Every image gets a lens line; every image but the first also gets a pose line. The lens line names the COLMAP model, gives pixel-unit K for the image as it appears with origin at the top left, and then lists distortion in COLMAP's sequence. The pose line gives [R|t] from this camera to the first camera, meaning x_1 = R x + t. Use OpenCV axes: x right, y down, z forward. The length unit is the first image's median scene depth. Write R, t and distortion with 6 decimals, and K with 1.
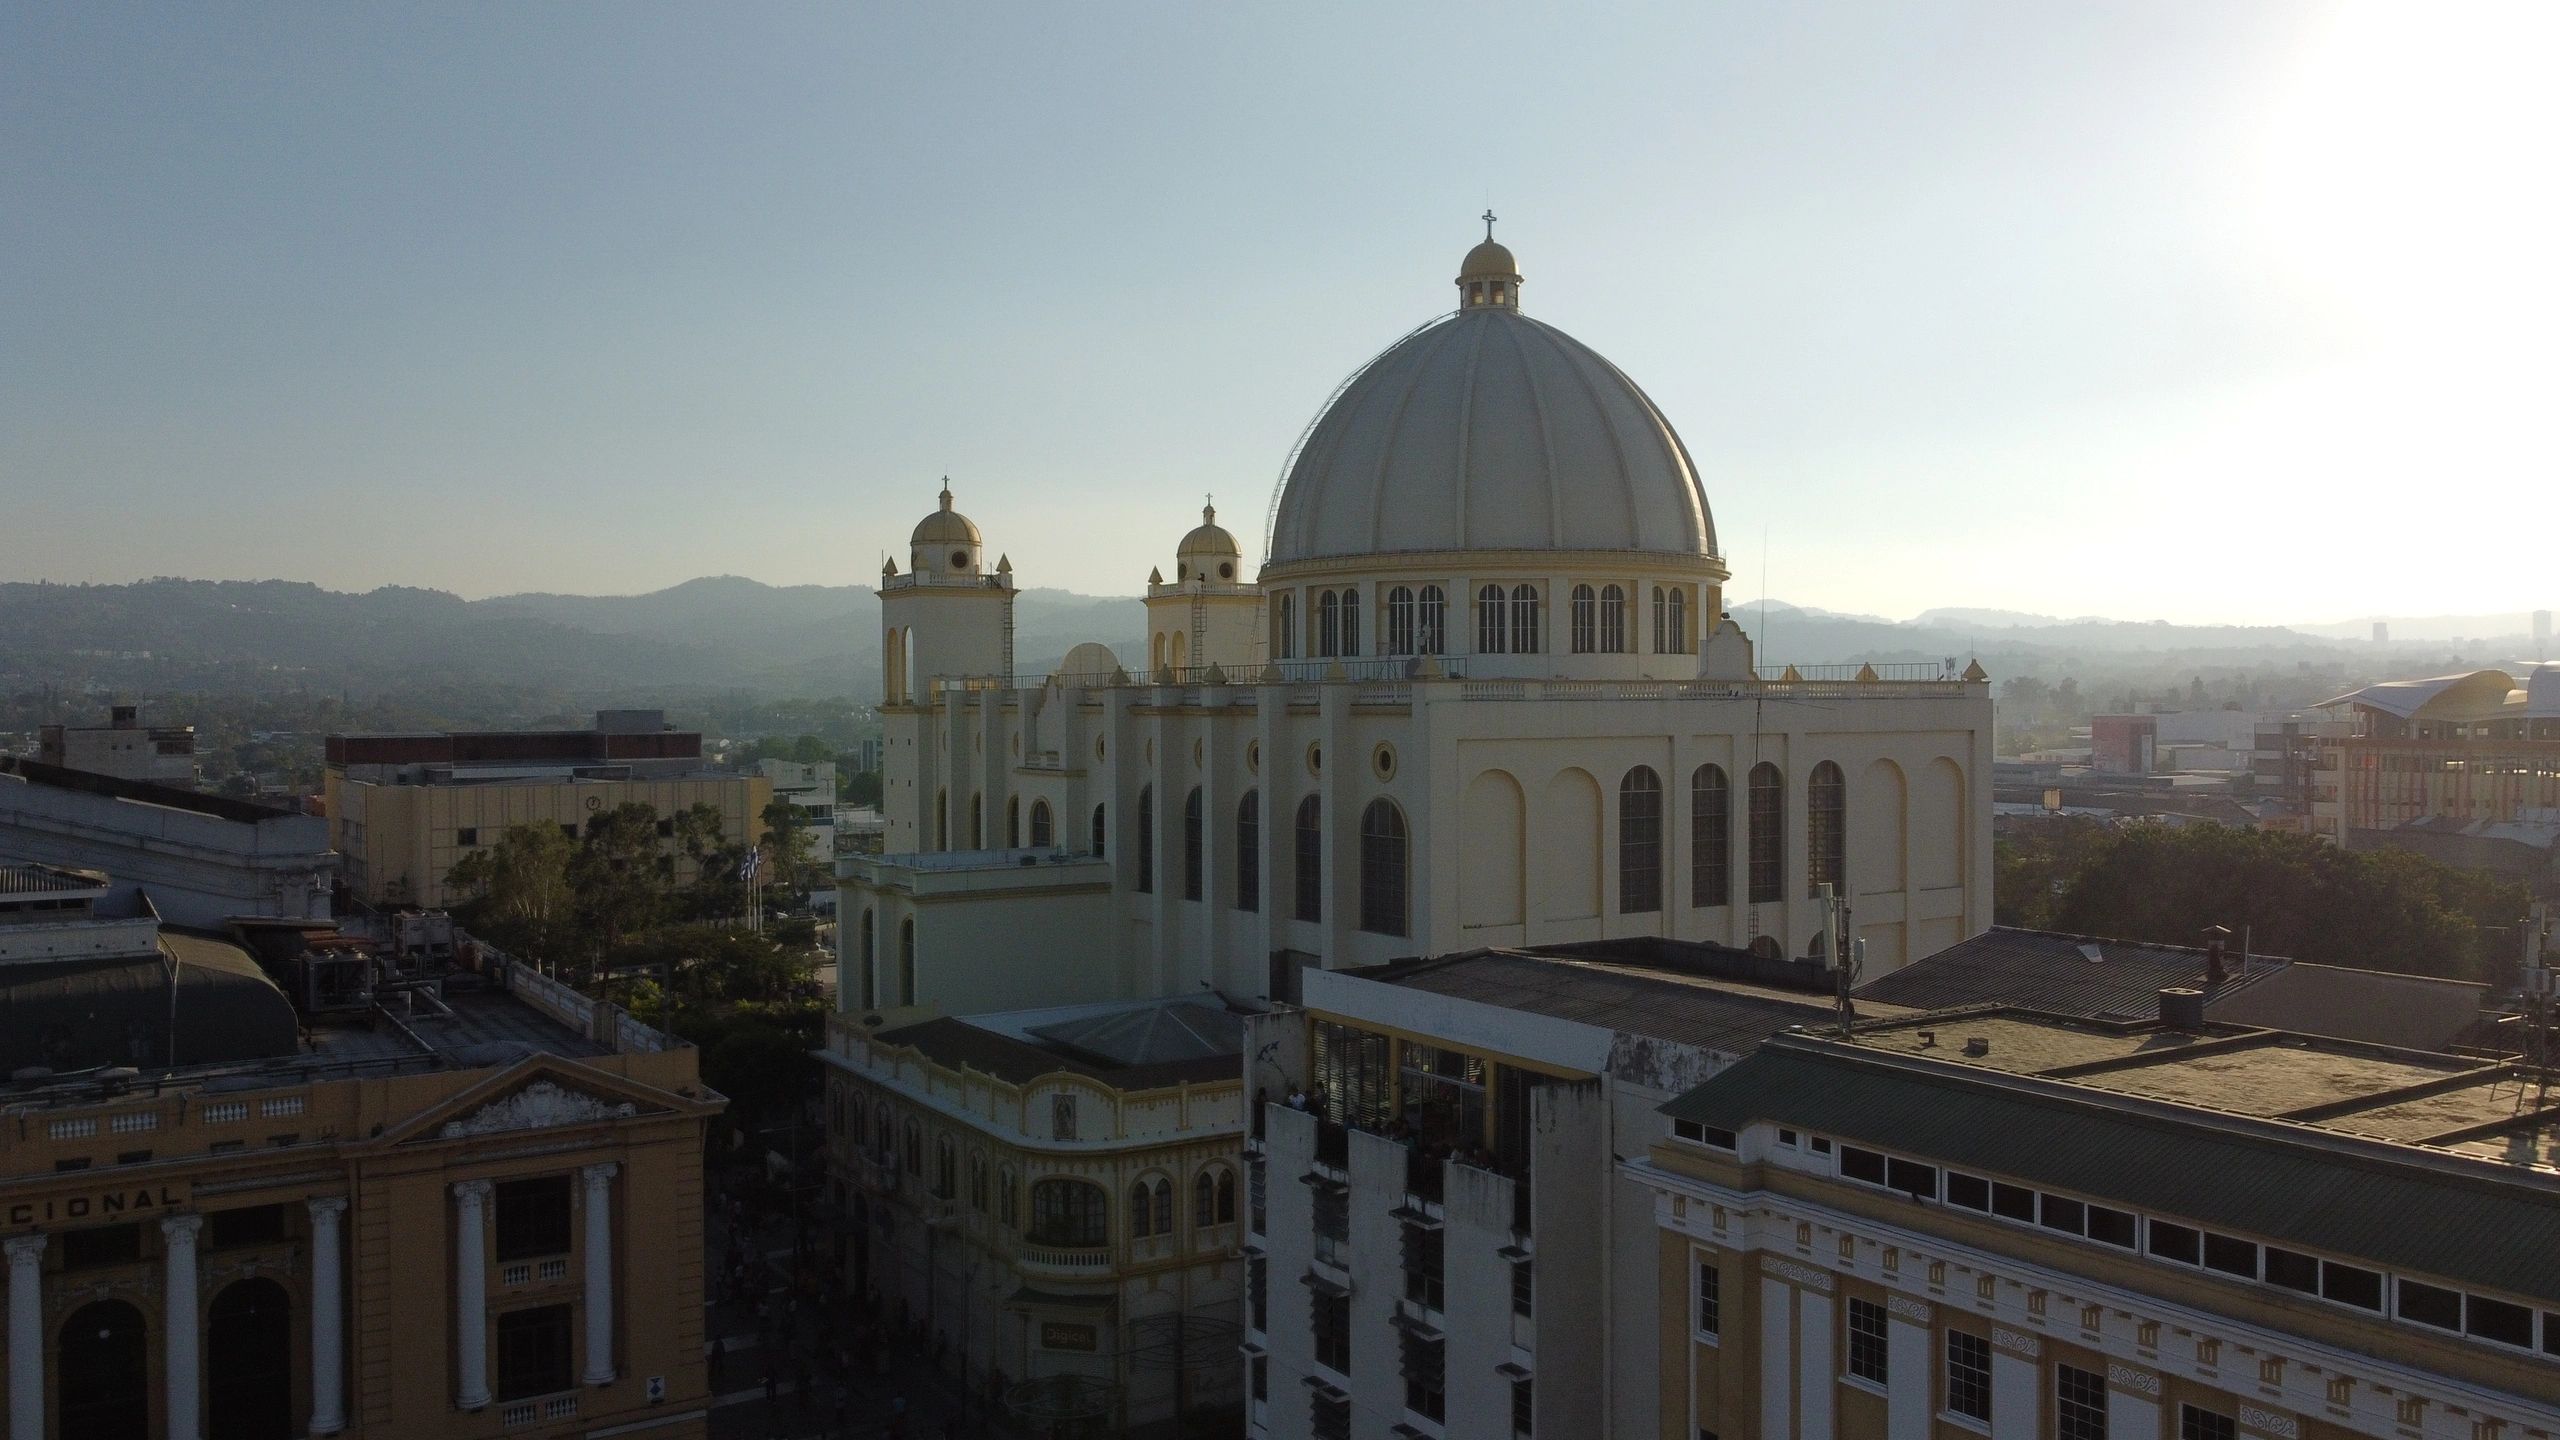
lens RADIAL K [[1940.8, 0, 1263.5], [0, 1940.8, 724.8], [0, 0, 1]] dist [-0.002123, 0.006175]
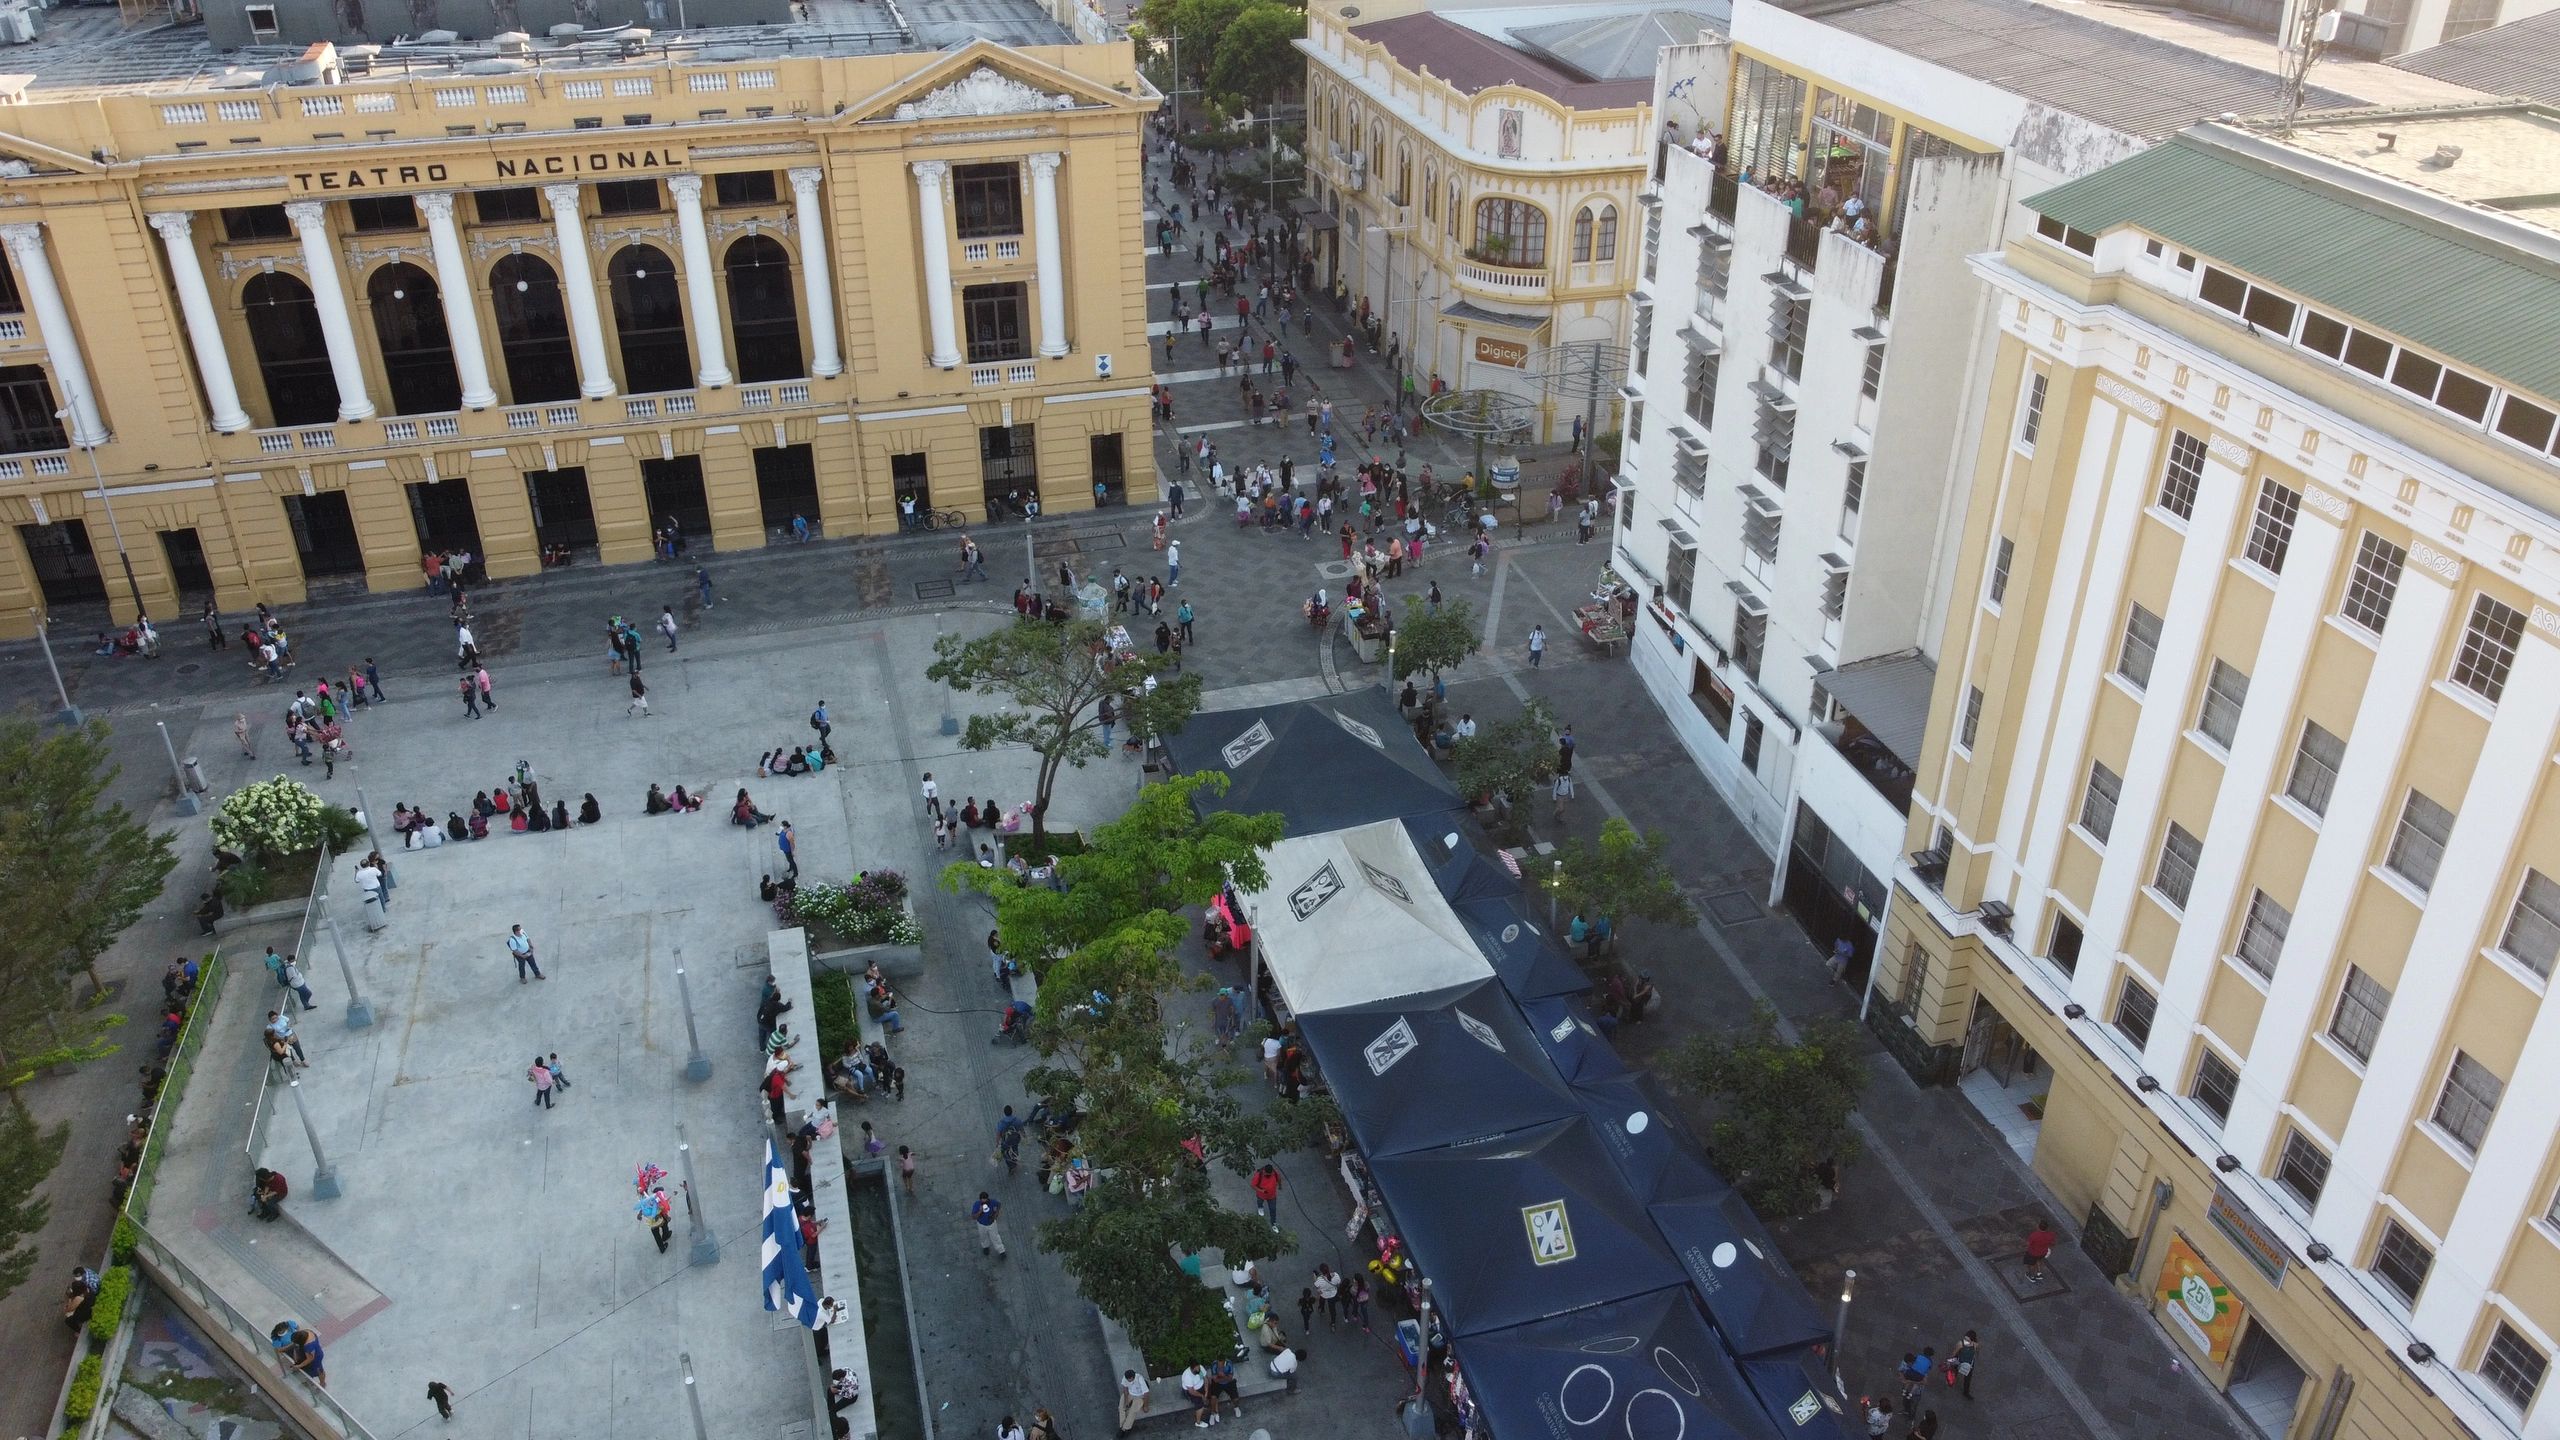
lens RADIAL K [[1940.8, 0, 1257.8], [0, 1940.8, 722.4], [0, 0, 1]] dist [-0.002123, 0.006175]
pose [[0.953187, 0.150458, -0.262291, 0.093325], [-0.002289, 0.870986, 0.491302, -0.021462], [0.302372, -0.467703, 0.830557, 0.025316]]
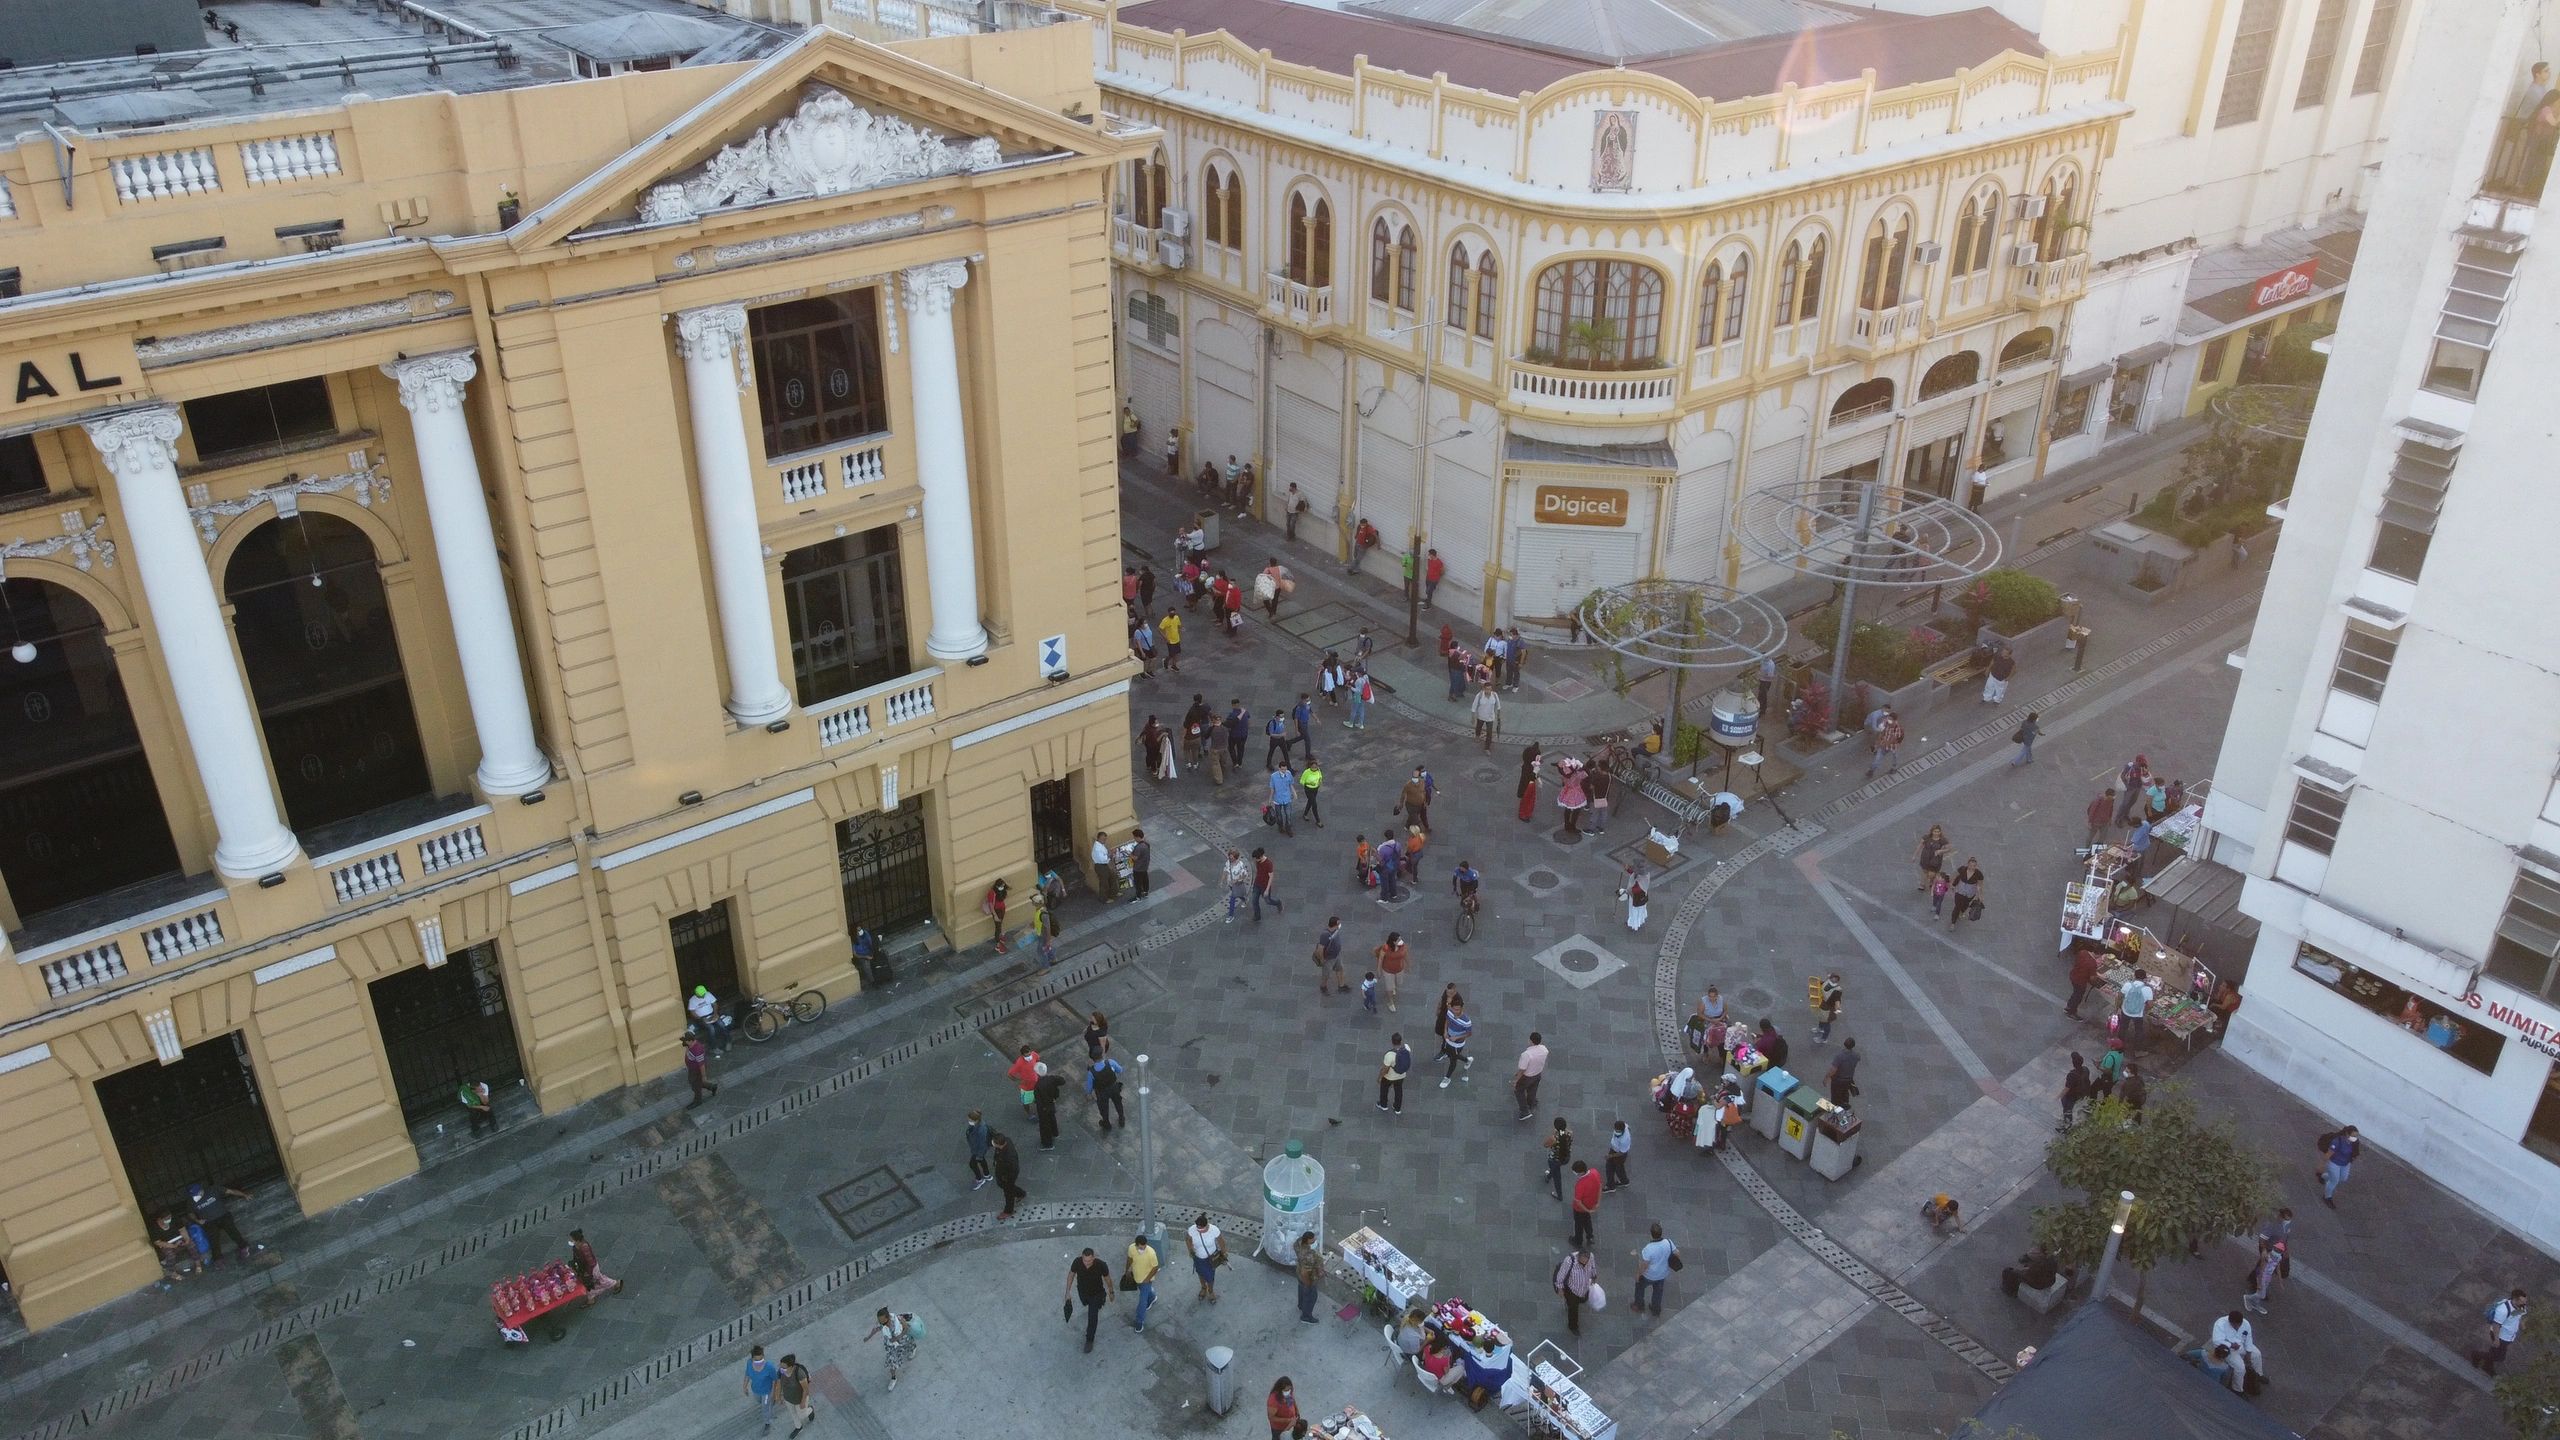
lens RADIAL K [[1940.8, 0, 1253.1], [0, 1940.8, 728.5], [0, 0, 1]] dist [-0.002123, 0.006175]
pose [[0.995355, -0.040587, 0.087297, -0.328939], [-0.005908, 0.879325, 0.476185, 0.098787], [-0.096090, -0.474489, 0.875001, 0.528535]]
